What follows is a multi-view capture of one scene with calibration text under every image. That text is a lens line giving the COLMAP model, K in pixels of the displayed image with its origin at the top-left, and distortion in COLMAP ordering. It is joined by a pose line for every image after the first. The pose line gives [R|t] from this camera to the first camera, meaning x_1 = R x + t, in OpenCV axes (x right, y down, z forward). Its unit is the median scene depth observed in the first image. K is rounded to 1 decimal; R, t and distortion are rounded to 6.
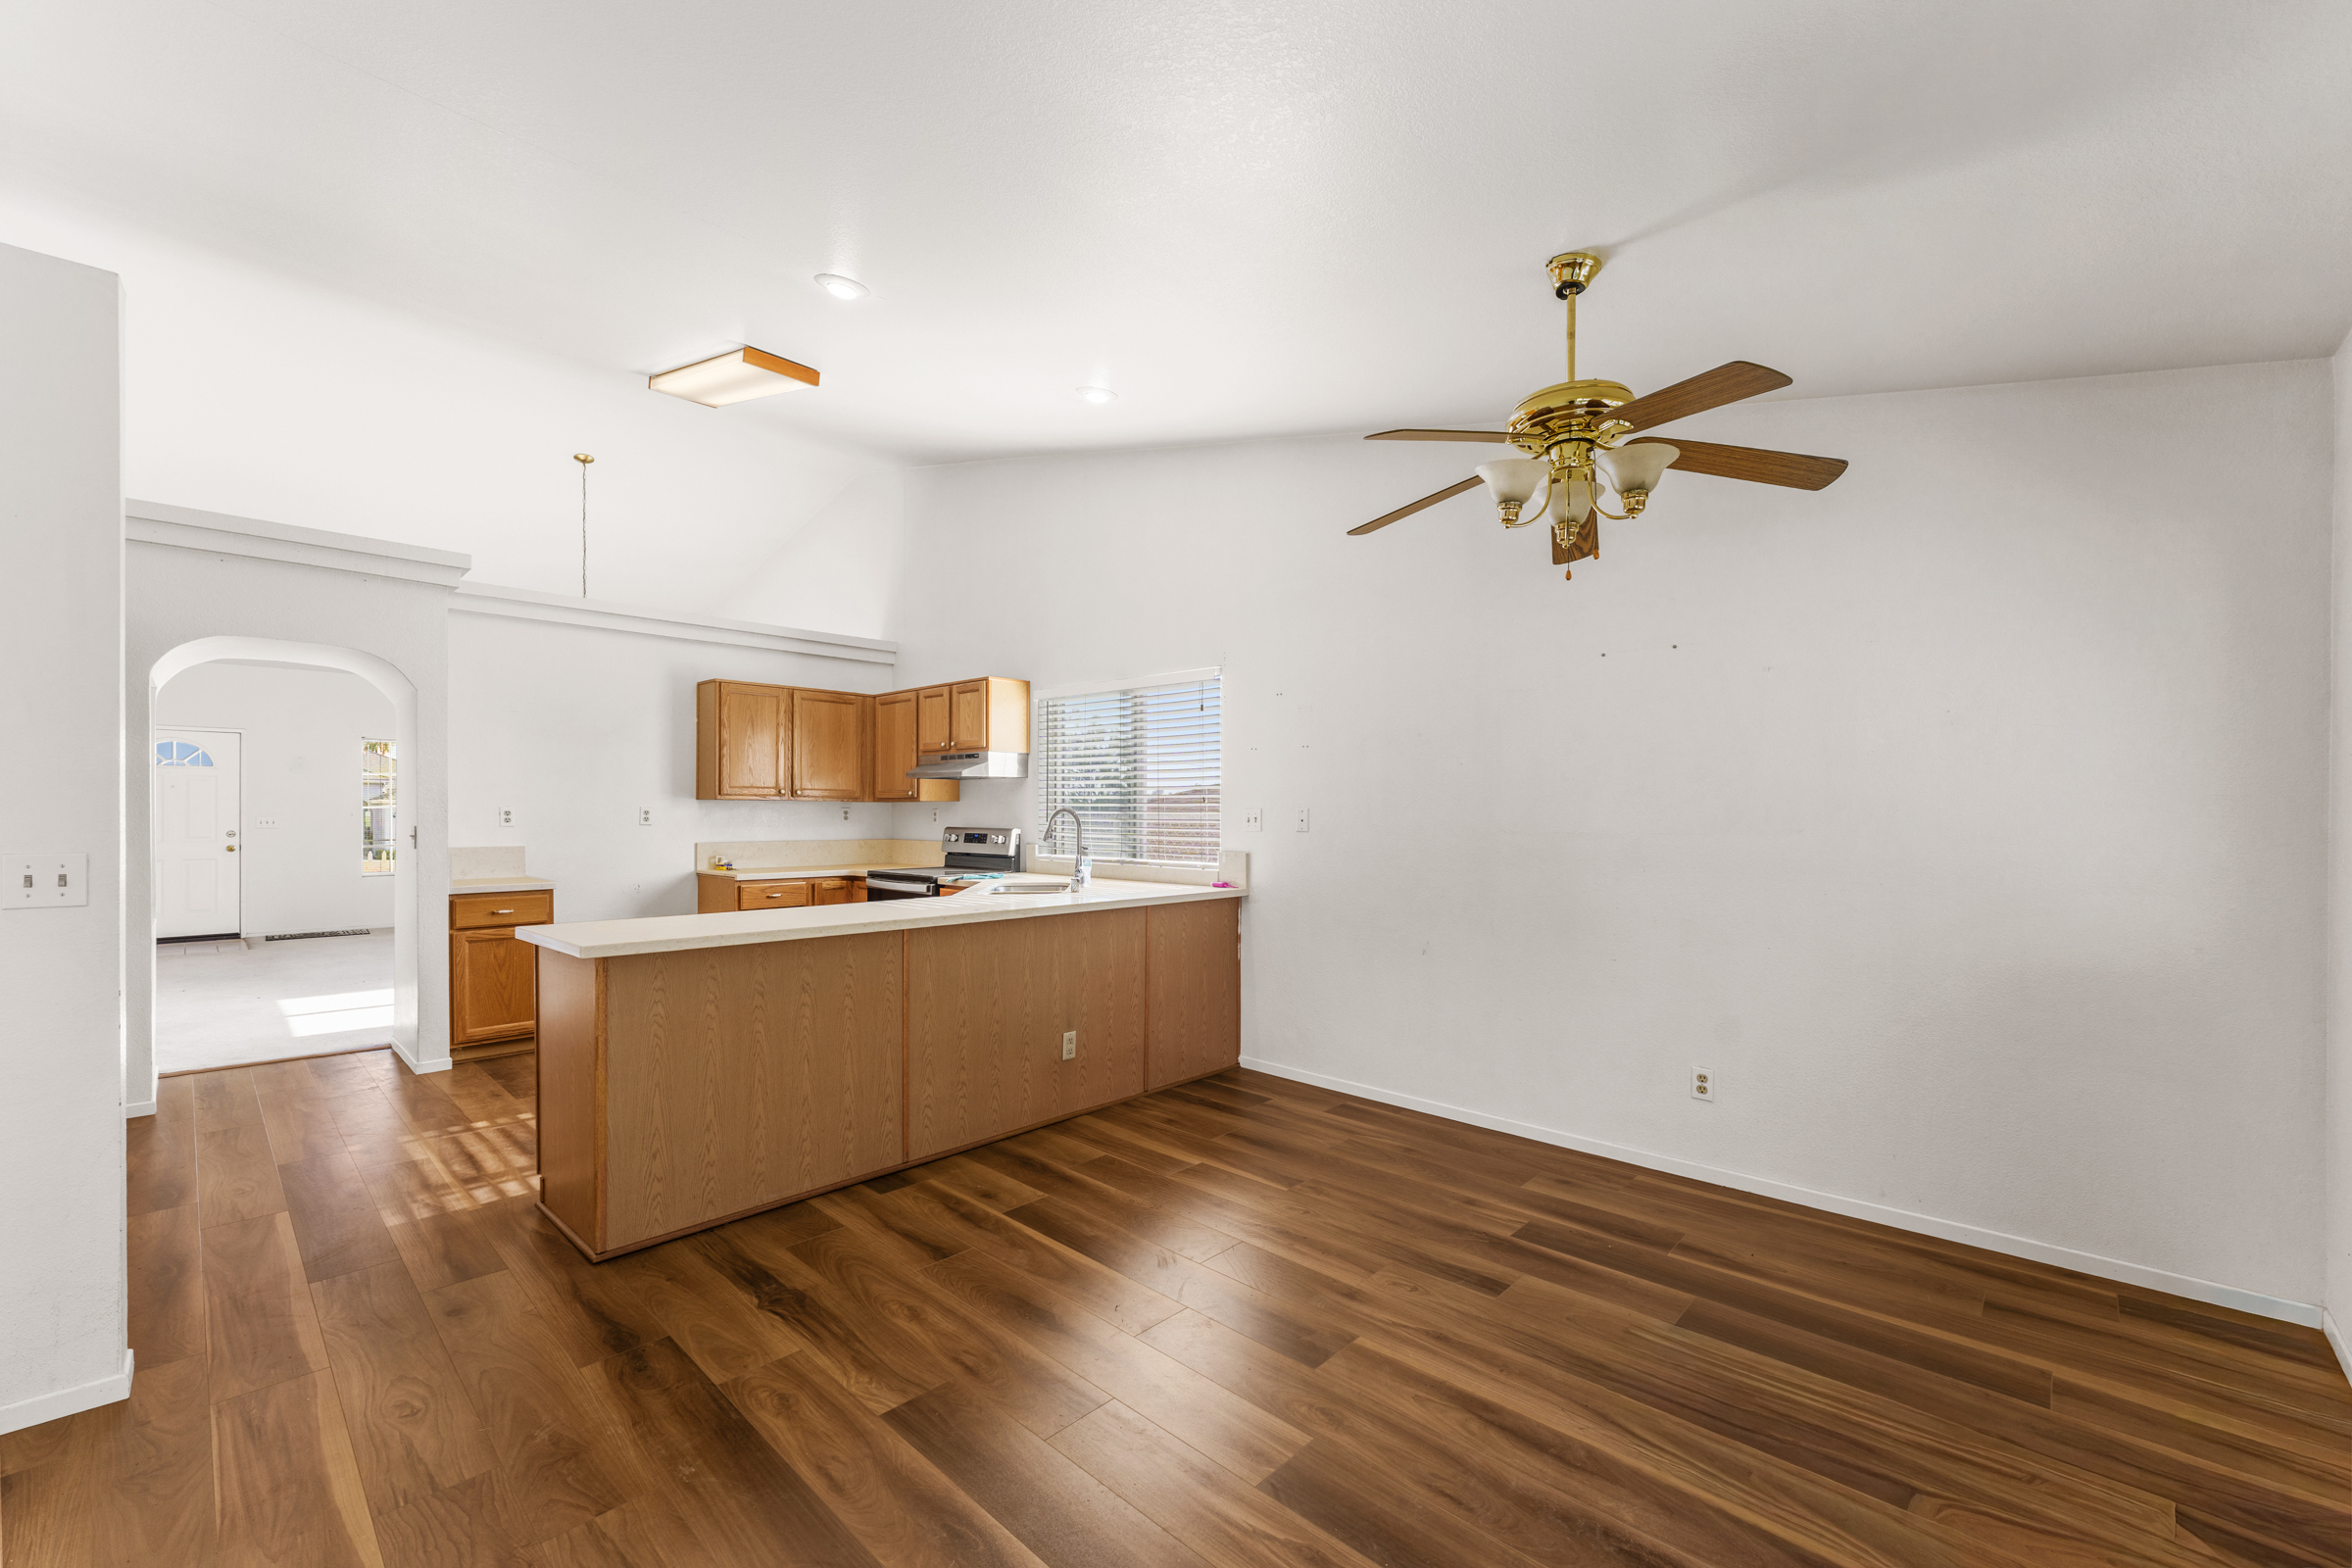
lens RADIAL K [[932.5, 0, 1174.9], [0, 932.5, 807.9], [0, 0, 1]] dist [-0.000852, 0.000043]
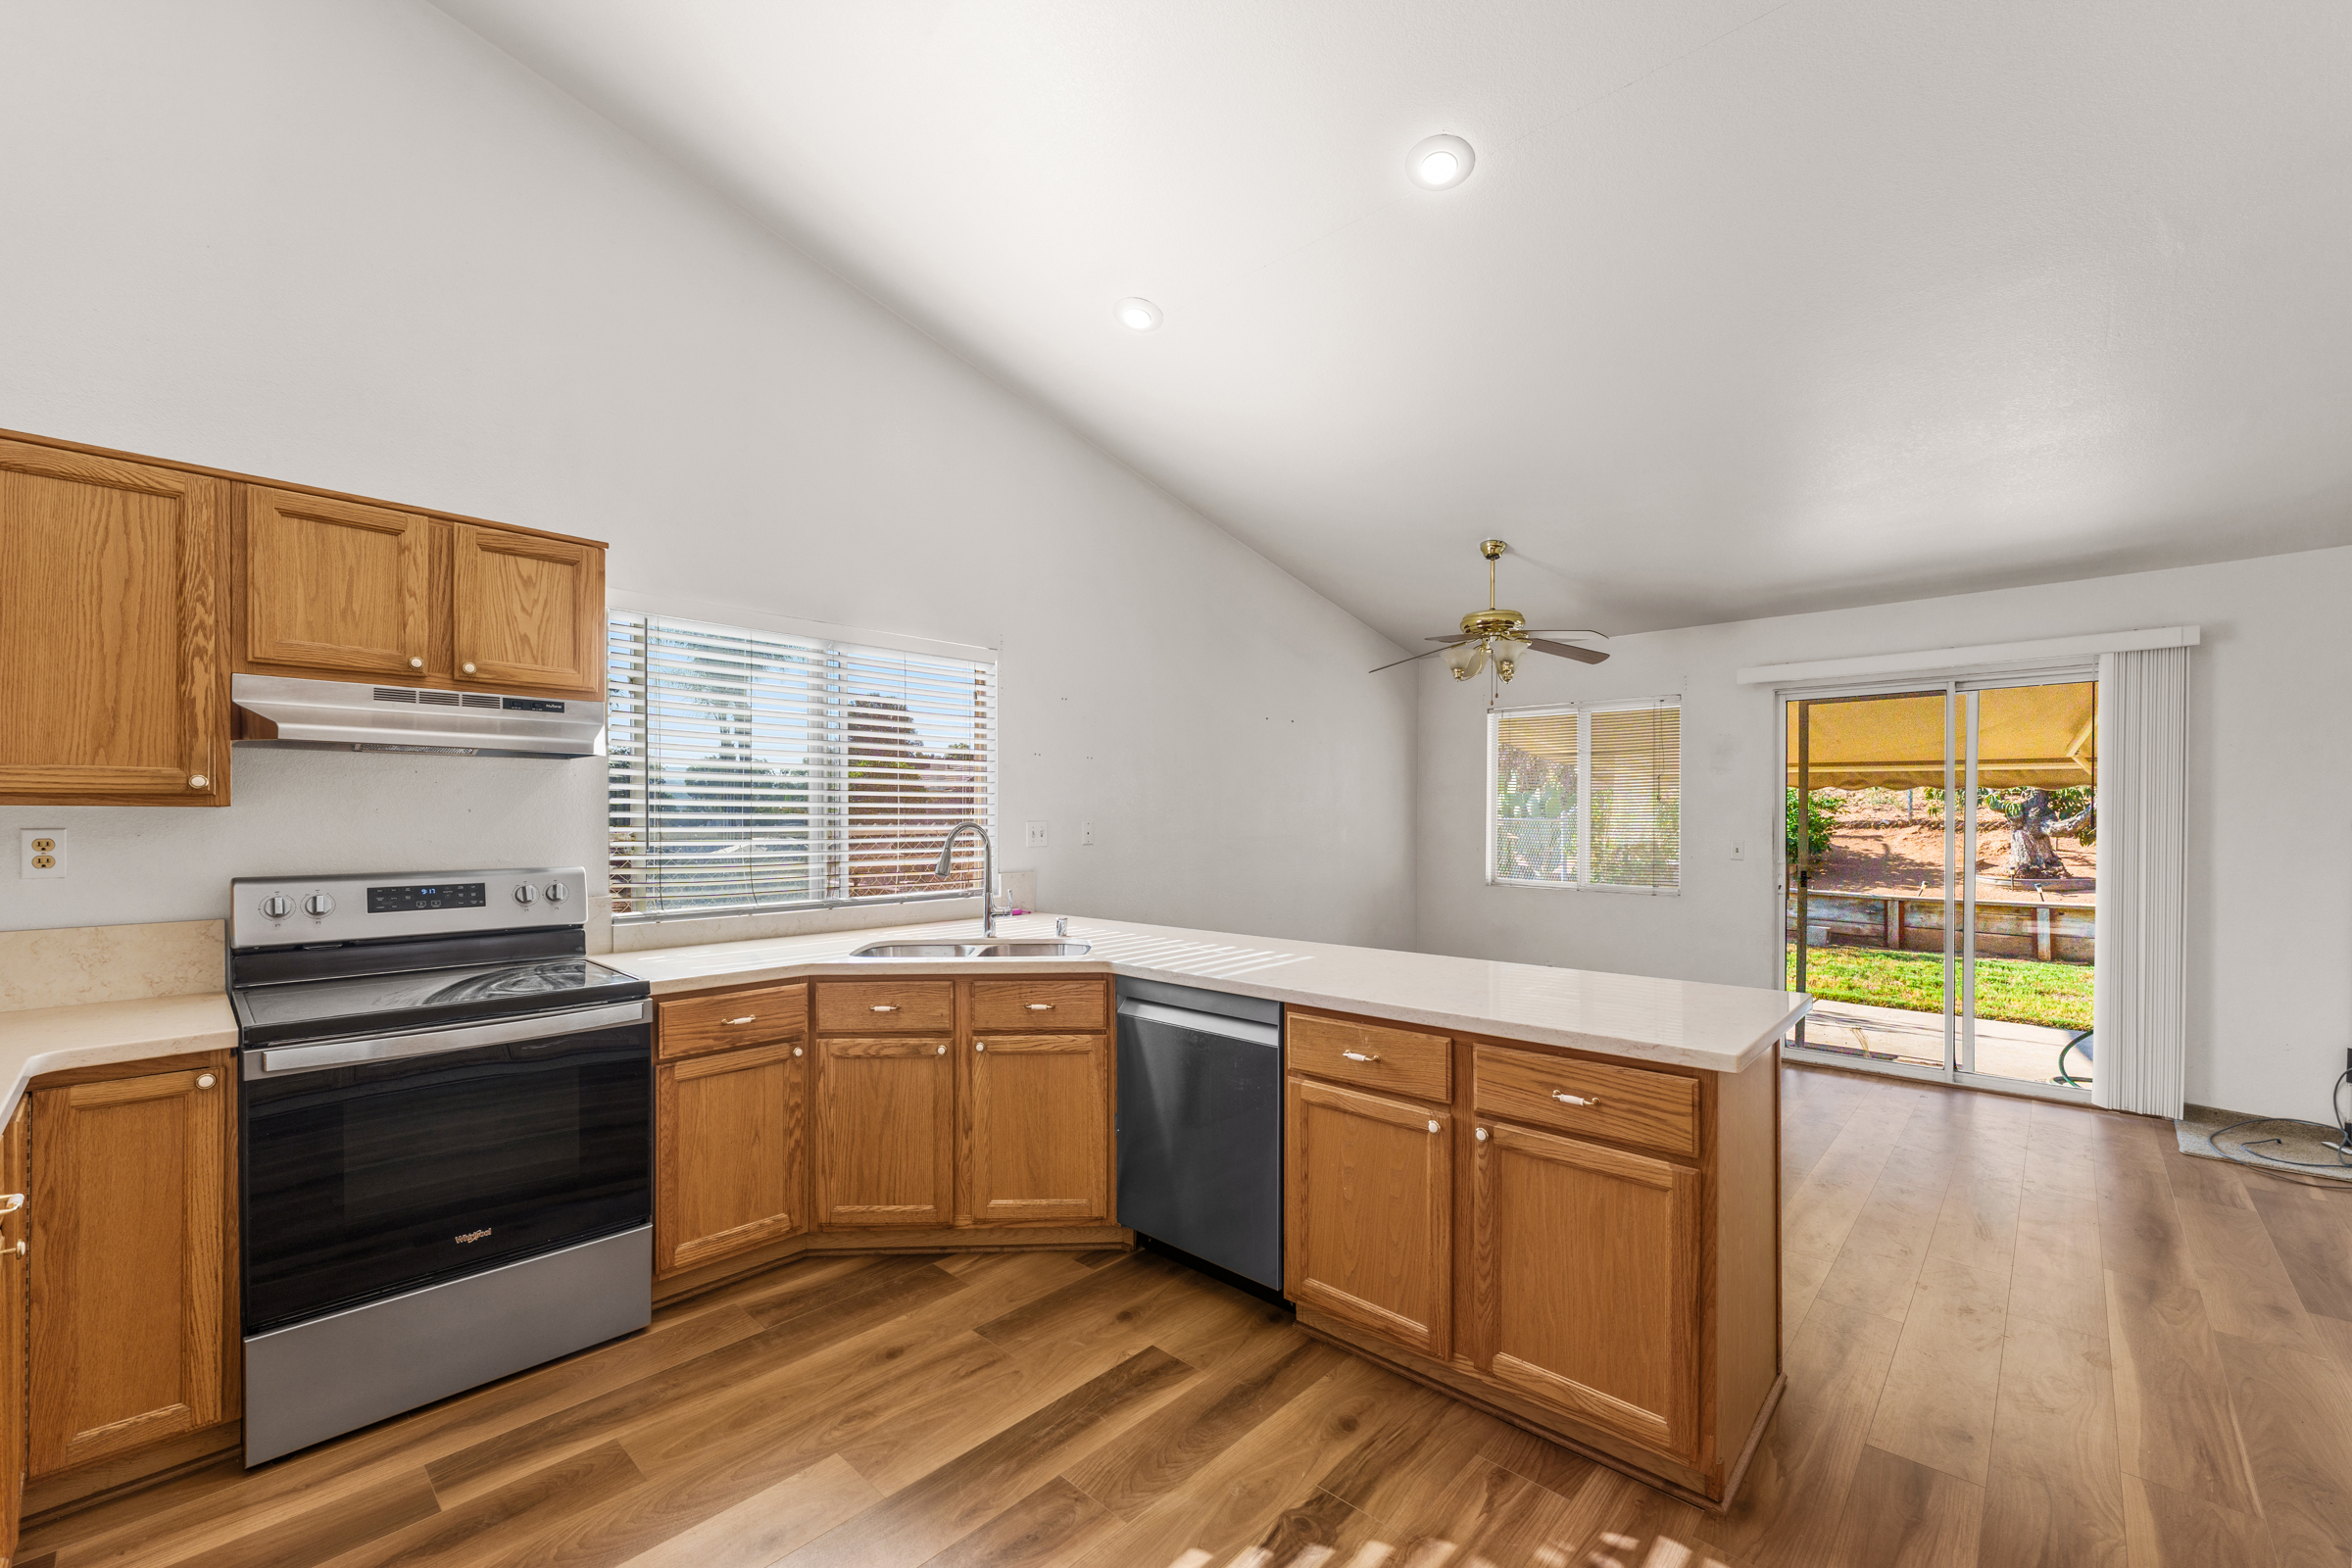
lens RADIAL K [[954.6, 0, 1170.9], [0, 954.6, 815.4], [0, 0, 1]] dist [-0.000268, 0.000063]
pose [[0.001141, -0.003479, 0.999993, -1.206343], [-0.004285, 0.999985, 0.003484, -0.013038], [-0.999990, -0.004289, 0.001126, 1.267878]]
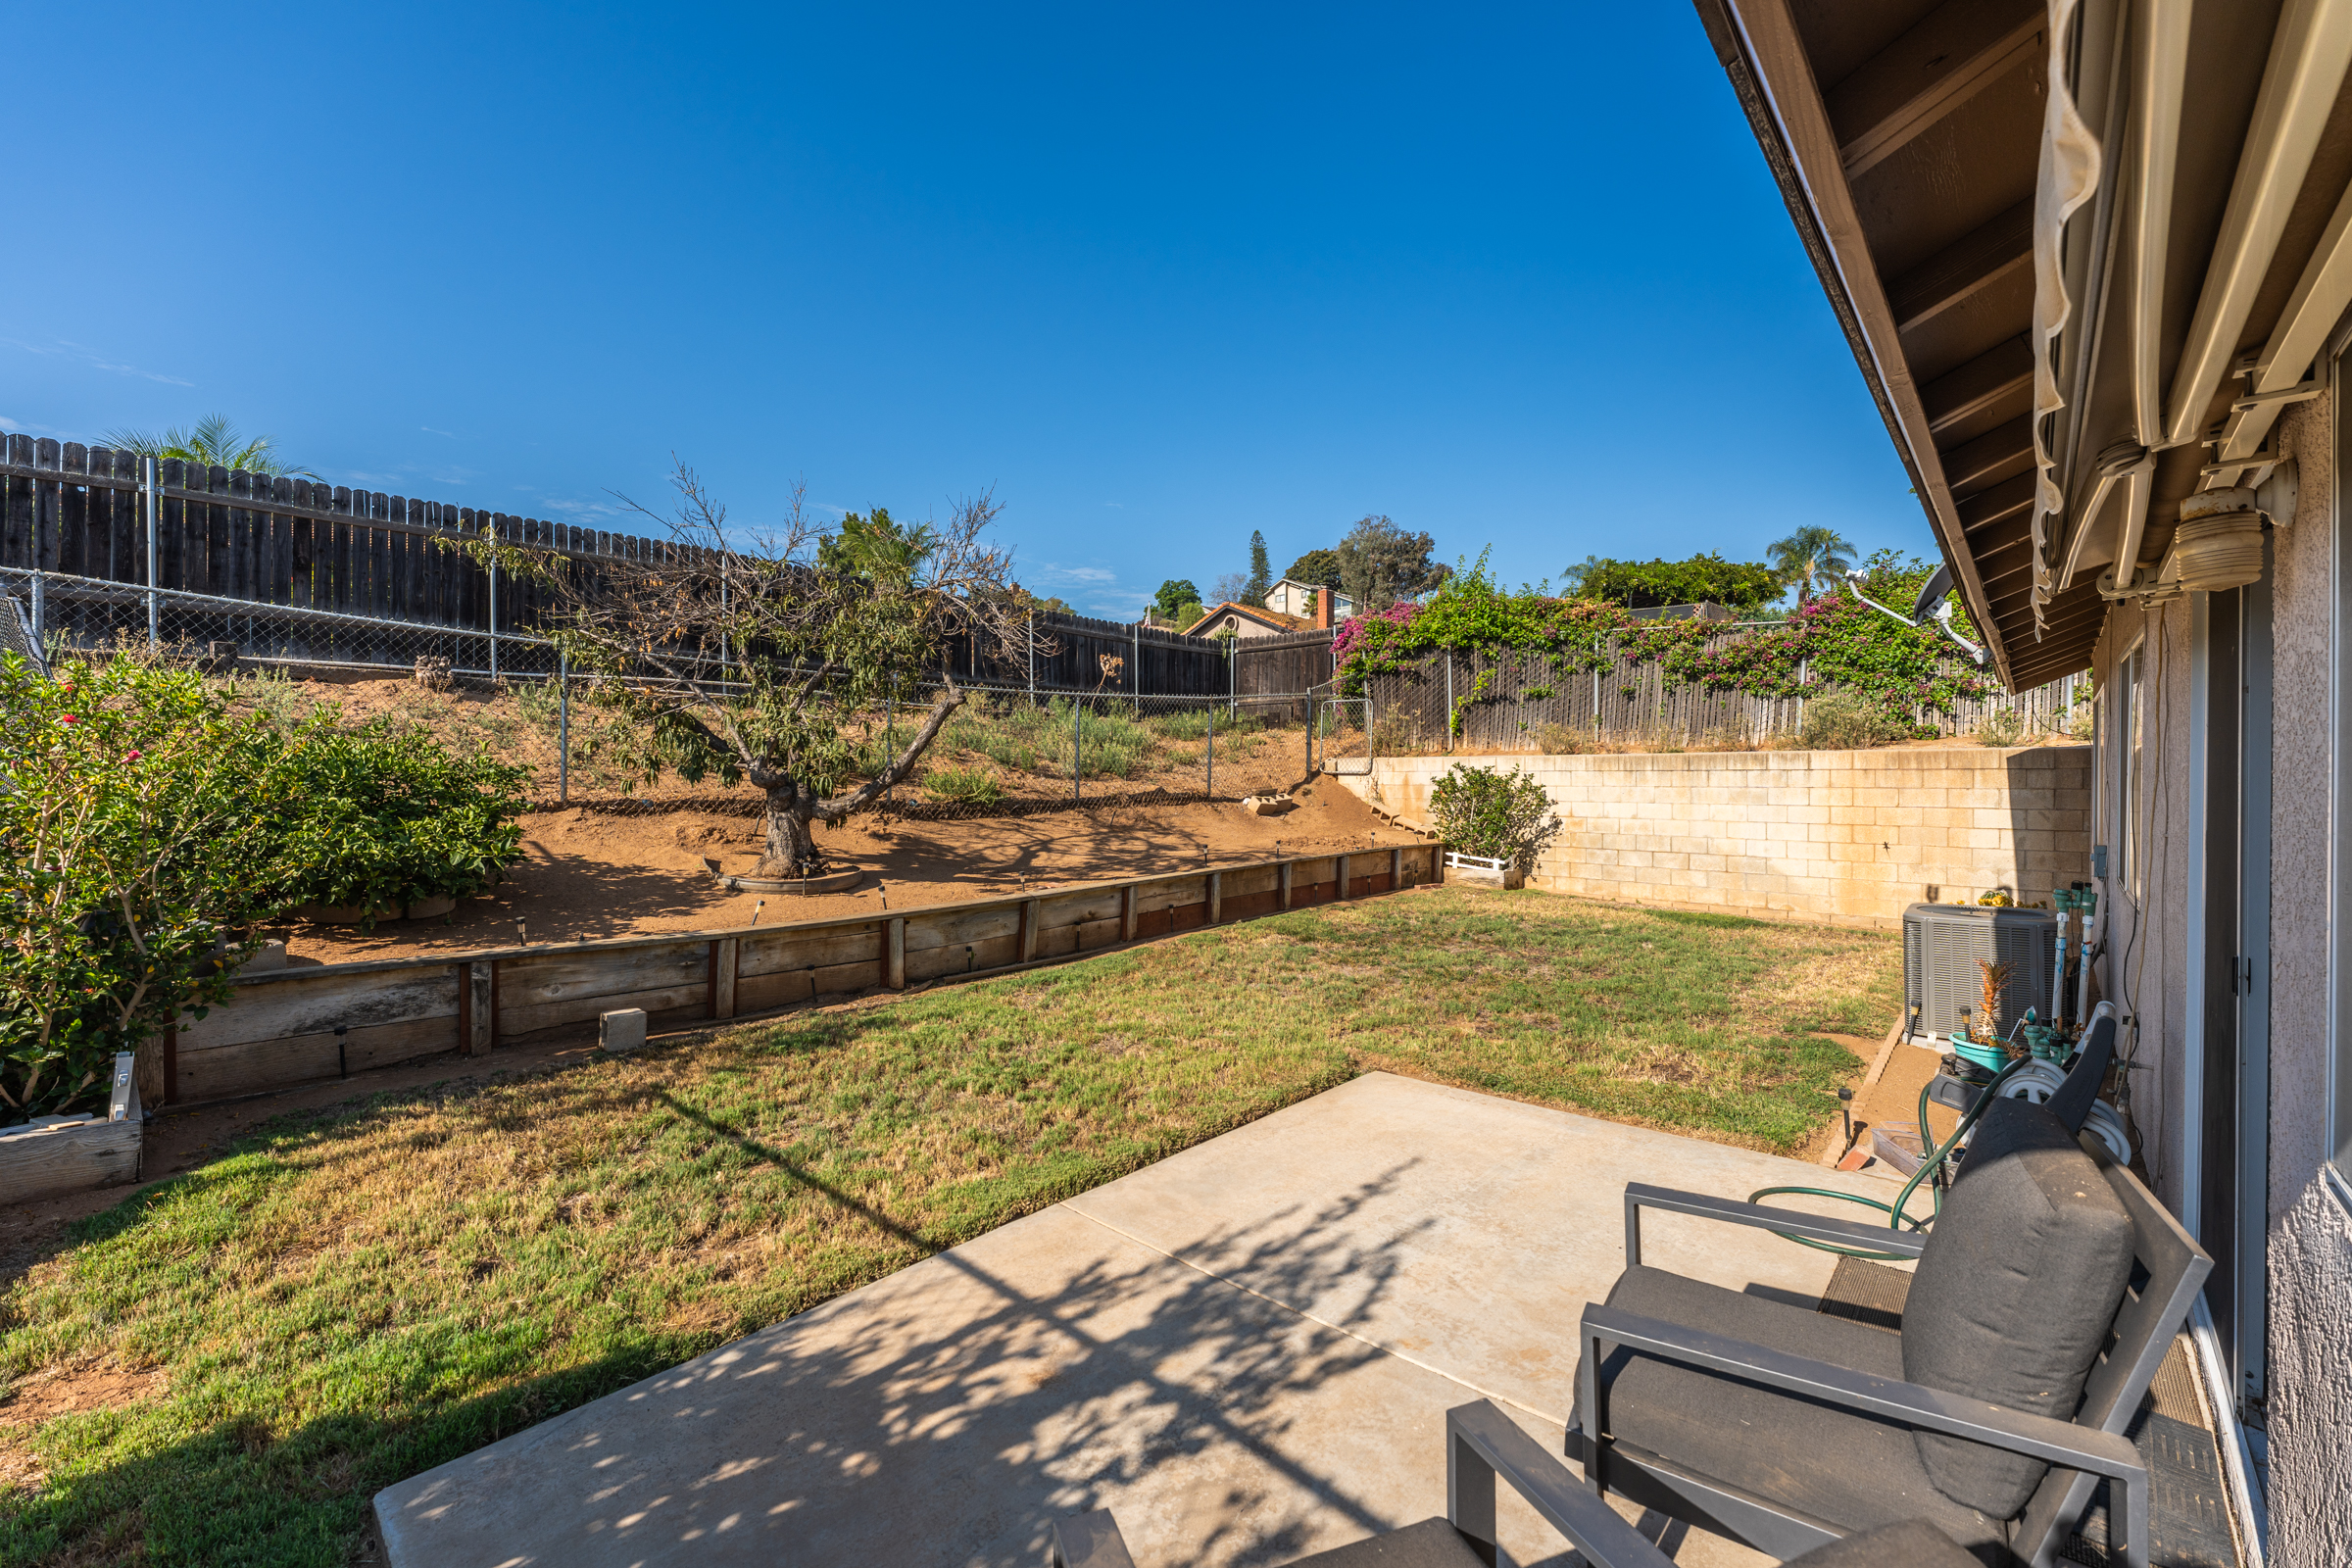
lens RADIAL K [[924.8, 0, 1129.5], [0, 924.8, 782.8], [0, 0, 1]] dist [0.000334, 0.000058]
pose [[-0.999590, 0.002240, 0.028542, 1.105433], [0.002372, 0.999987, 0.004593, -0.047096], [-0.028532, 0.004659, -0.999582, 0.684999]]
